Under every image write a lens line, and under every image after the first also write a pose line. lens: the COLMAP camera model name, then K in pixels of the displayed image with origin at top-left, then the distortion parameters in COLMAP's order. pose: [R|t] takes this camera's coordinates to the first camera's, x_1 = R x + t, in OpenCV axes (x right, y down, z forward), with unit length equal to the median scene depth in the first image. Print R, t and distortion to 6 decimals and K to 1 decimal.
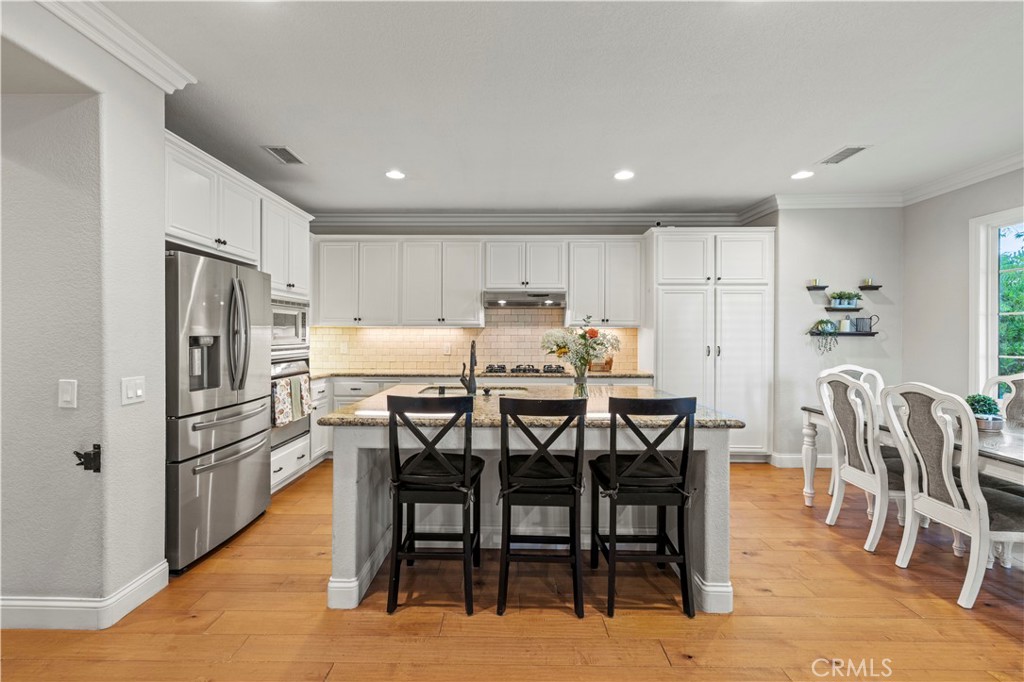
lens RADIAL K [[437.0, 0, 508.7], [0, 437.0, 334.8], [0, 0, 1]] dist [0.001175, 0.000140]
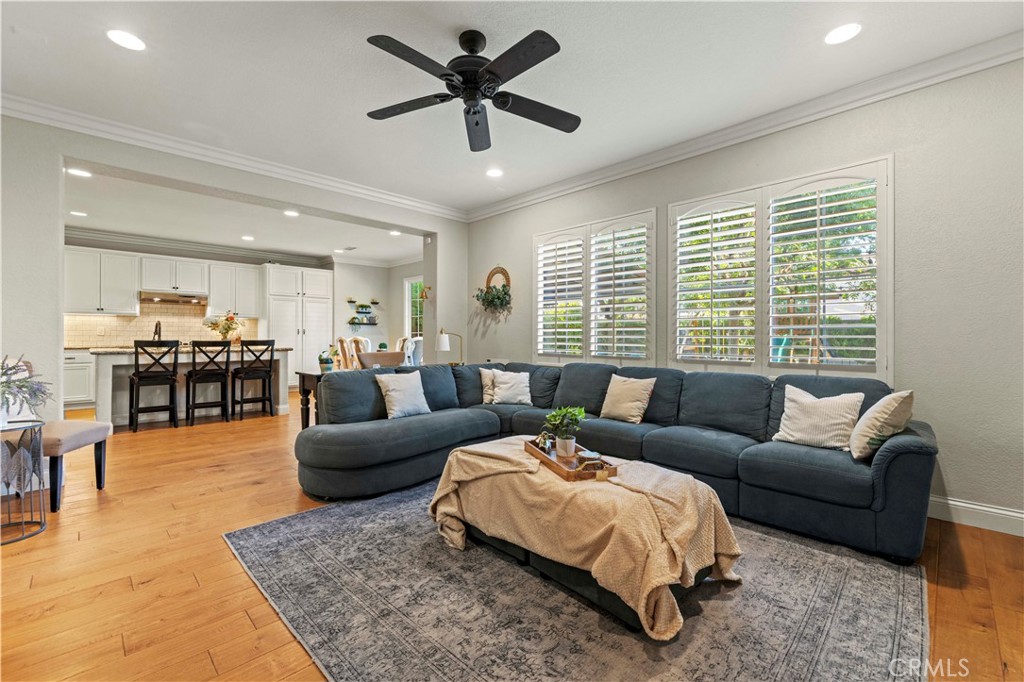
lens RADIAL K [[437.0, 0, 508.6], [0, 437.0, 332.5], [0, 0, 1]] dist [0.001175, 0.000140]
pose [[0.703719, 0.004091, 0.710467, -0.254113], [-0.001462, 0.999990, -0.004309, 0.048235], [-0.710477, 0.001993, 0.703717, -1.007307]]
